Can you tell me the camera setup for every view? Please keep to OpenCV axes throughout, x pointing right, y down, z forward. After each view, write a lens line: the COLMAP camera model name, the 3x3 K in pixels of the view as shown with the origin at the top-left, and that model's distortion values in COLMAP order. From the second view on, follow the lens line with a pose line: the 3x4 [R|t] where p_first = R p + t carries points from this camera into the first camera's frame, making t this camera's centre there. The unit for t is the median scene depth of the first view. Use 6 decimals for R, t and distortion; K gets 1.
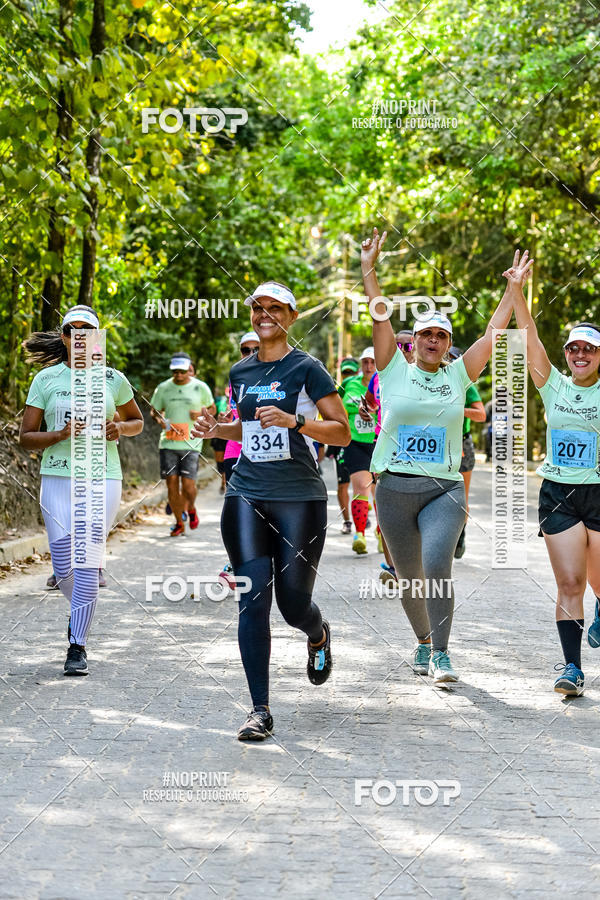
lens RADIAL K [[2861.4, 0, 300.0], [0, 2861.4, 450.0], [0, 0, 1]] dist [-0.189254, -1.804580]
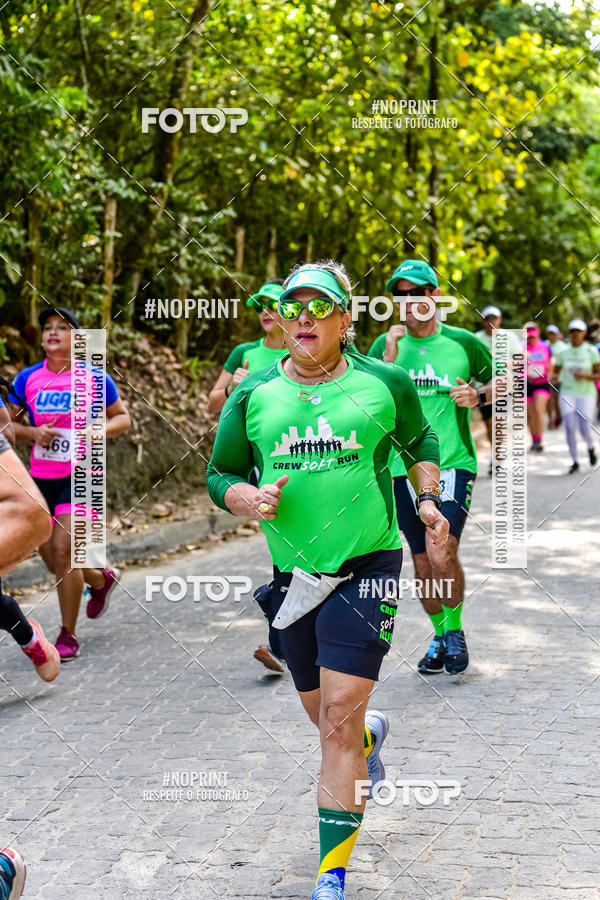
lens RADIAL K [[2415.4, 0, 335.6], [0, 2415.4, 409.6], [0, 0, 1]] dist [0.574087, 0.985432]
pose [[0.985490, -0.033586, -0.166379, 0.064699], [0.036036, 0.999282, 0.011724, -0.008169], [0.165865, -0.017549, 0.985992, -0.143750]]
